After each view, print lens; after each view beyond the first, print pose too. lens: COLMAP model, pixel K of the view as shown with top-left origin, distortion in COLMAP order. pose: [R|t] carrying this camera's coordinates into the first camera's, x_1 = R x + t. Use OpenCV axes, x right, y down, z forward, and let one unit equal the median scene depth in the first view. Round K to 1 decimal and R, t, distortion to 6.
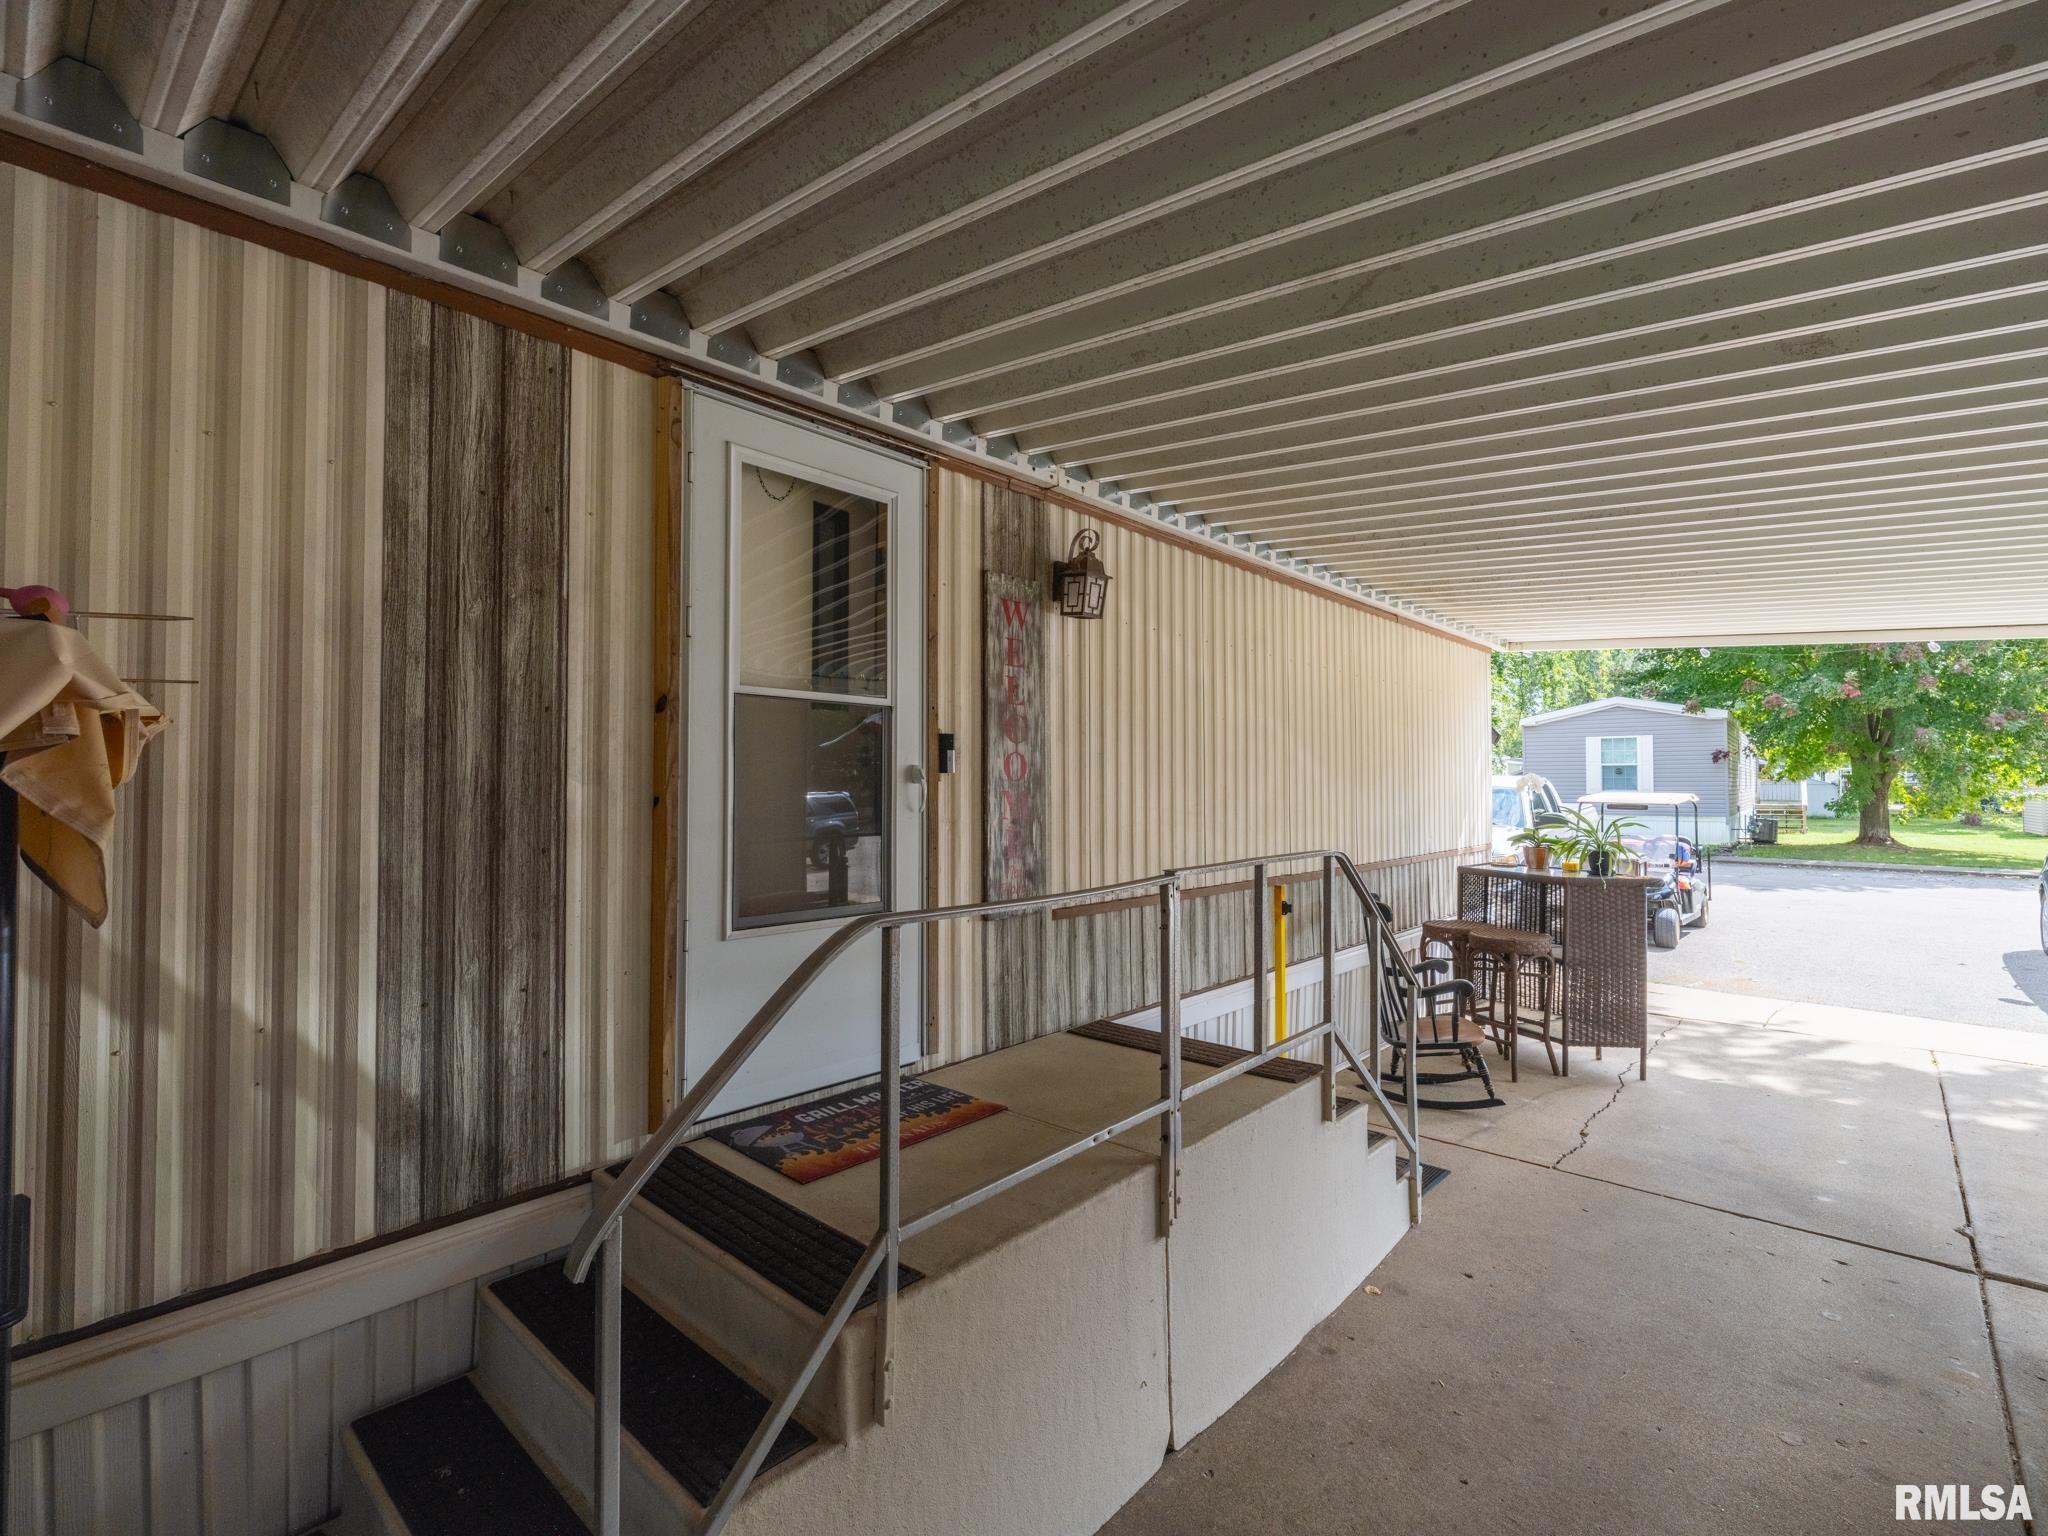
lens RADIAL K [[931.5, 0, 1021.6], [0, 931.5, 763.0], [0, 0, 1]] dist [-0.003996, 0.002114]
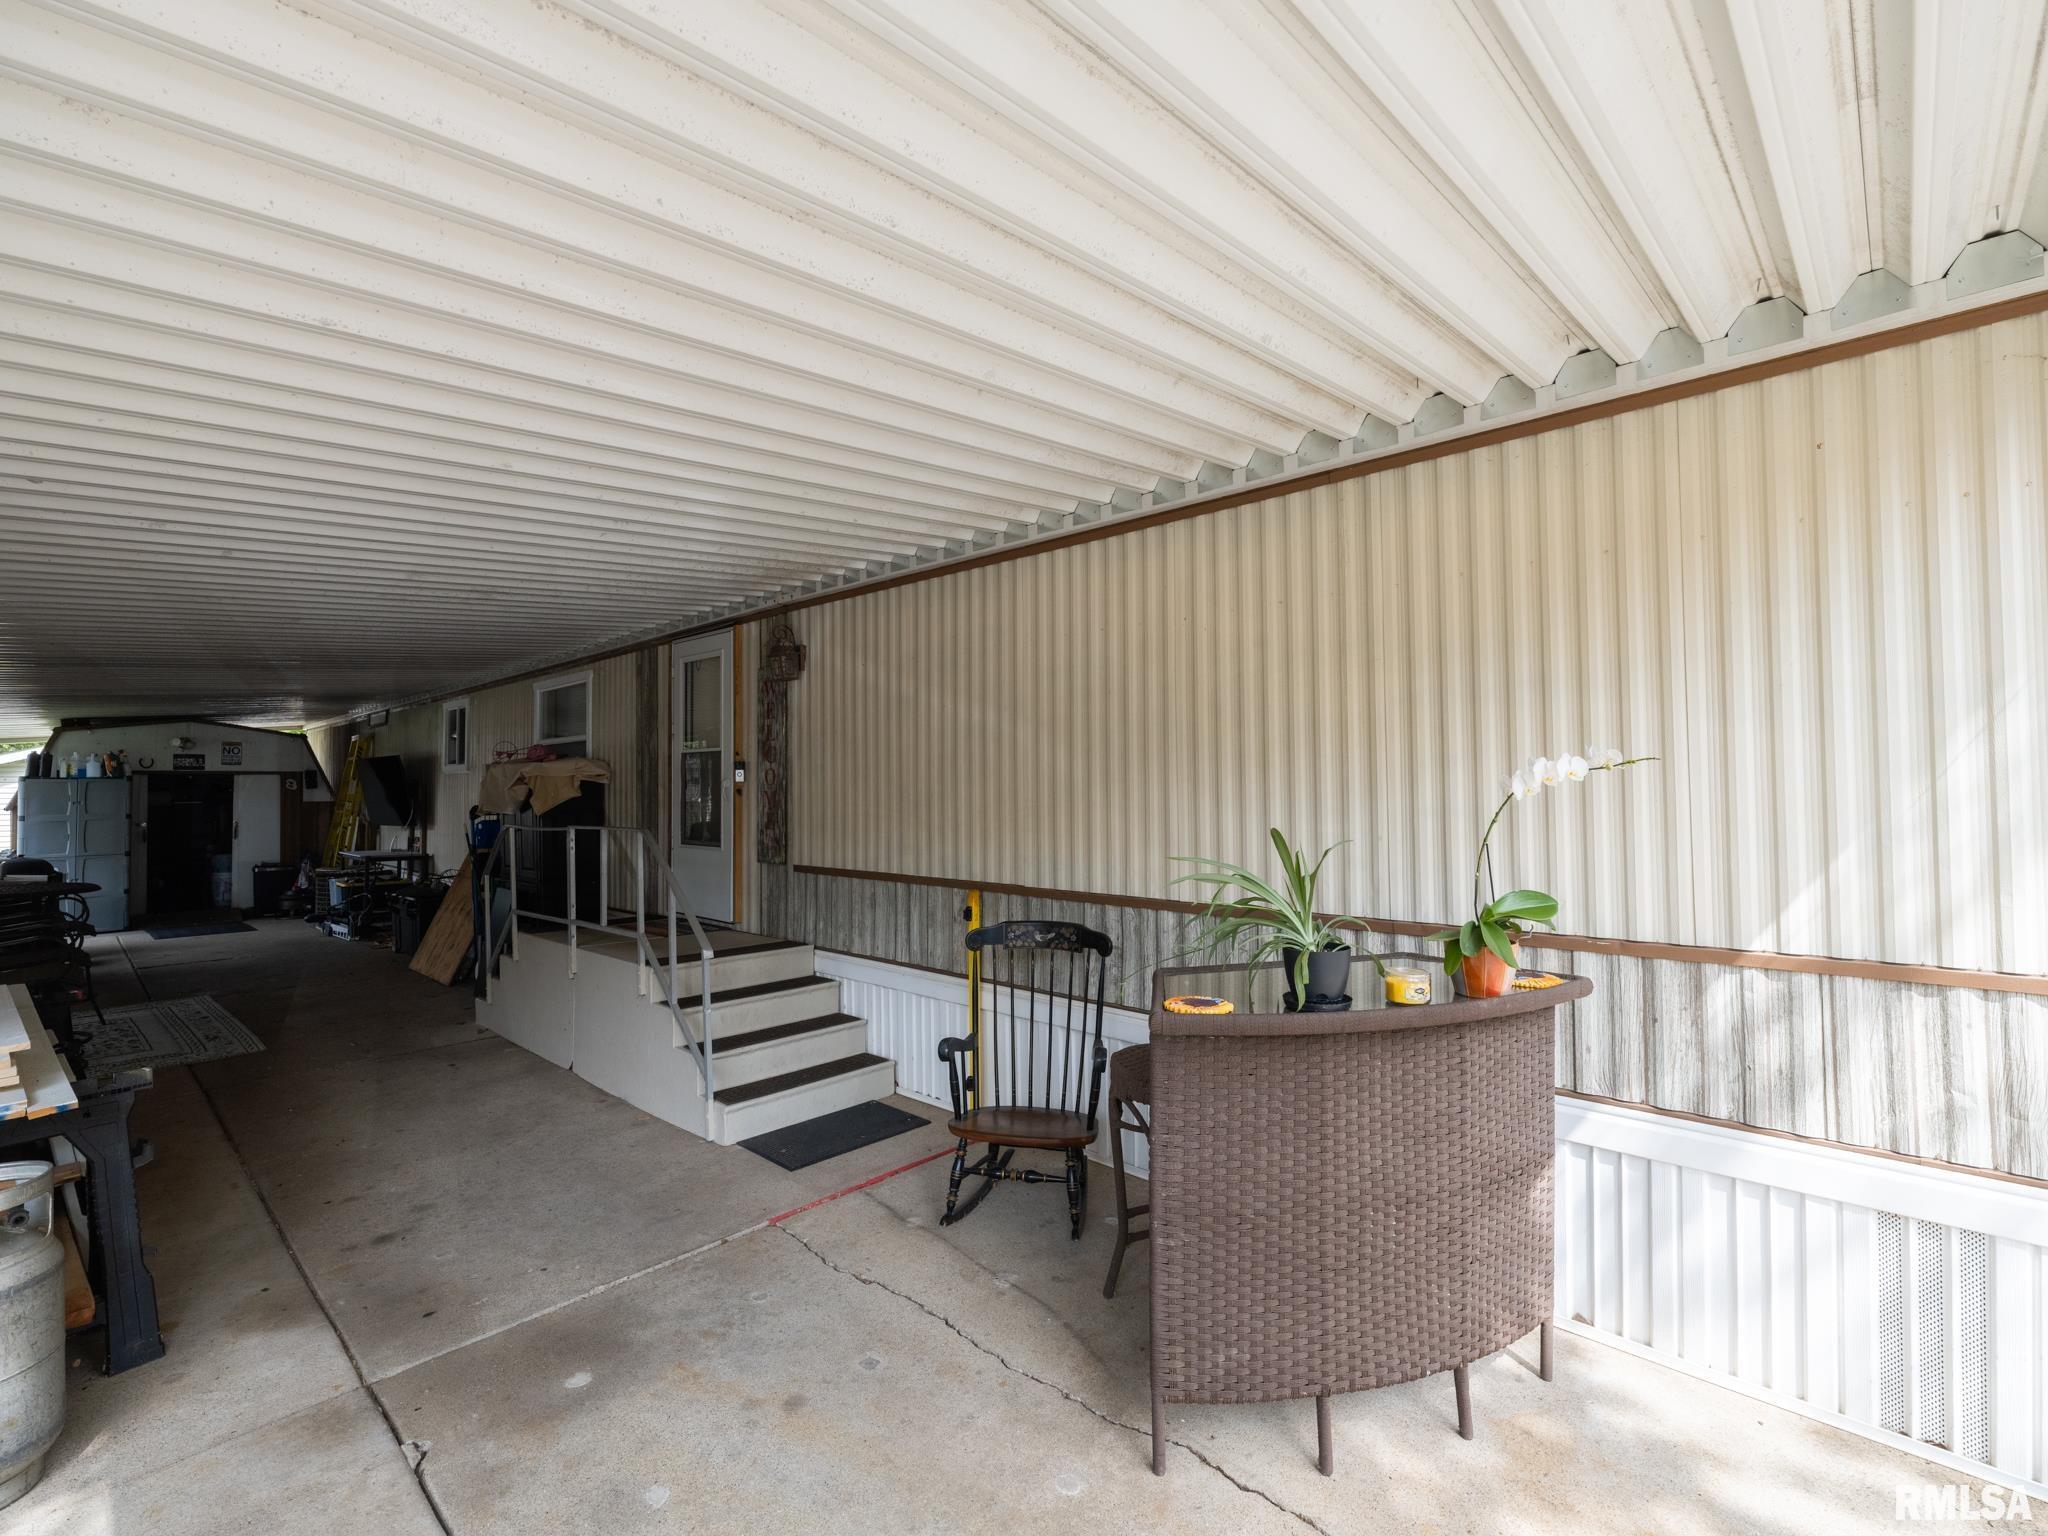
lens RADIAL K [[931.5, 0, 1021.6], [0, 931.5, 763.0], [0, 0, 1]] dist [-0.003996, 0.002114]
pose [[-0.009381, -0.025063, -0.999642, 2.167771], [0.033968, 0.999101, -0.025368, 0.048010], [0.999379, -0.034193, -0.008522, 1.869530]]
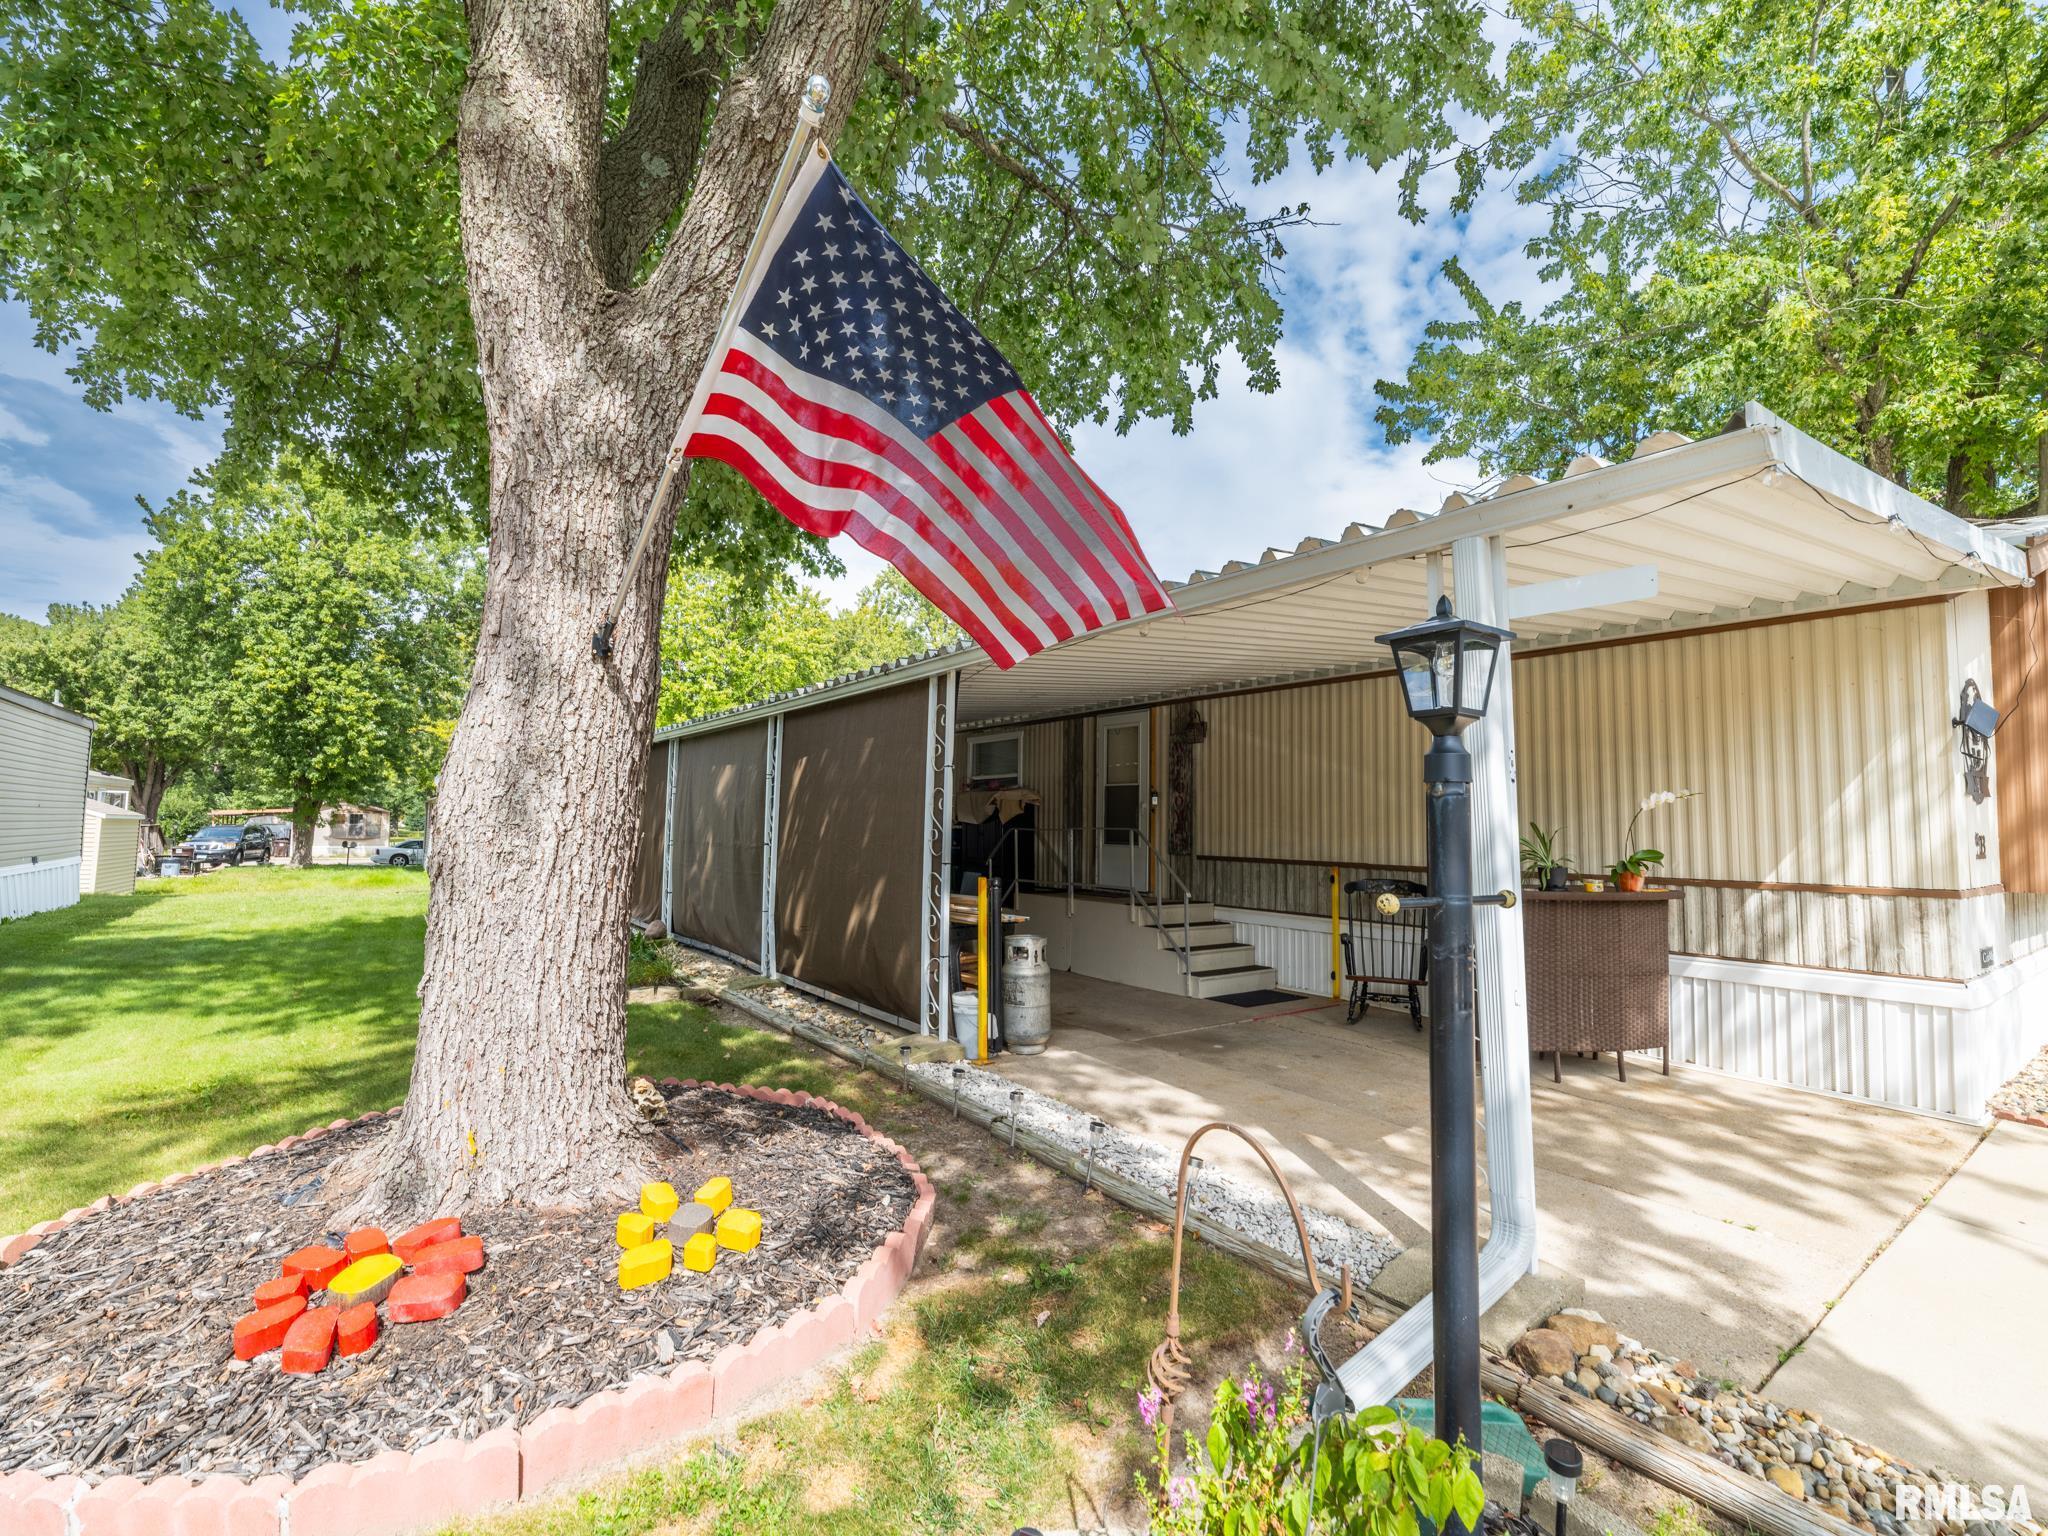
lens RADIAL K [[931.5, 0, 1021.6], [0, 931.5, 763.0], [0, 0, 1]] dist [-0.003996, 0.002114]
pose [[-0.198979, -0.065424, -0.977817, 3.603046], [0.012144, 0.997528, -0.069214, 0.096903], [0.979929, -0.025647, -0.197692, 1.377574]]
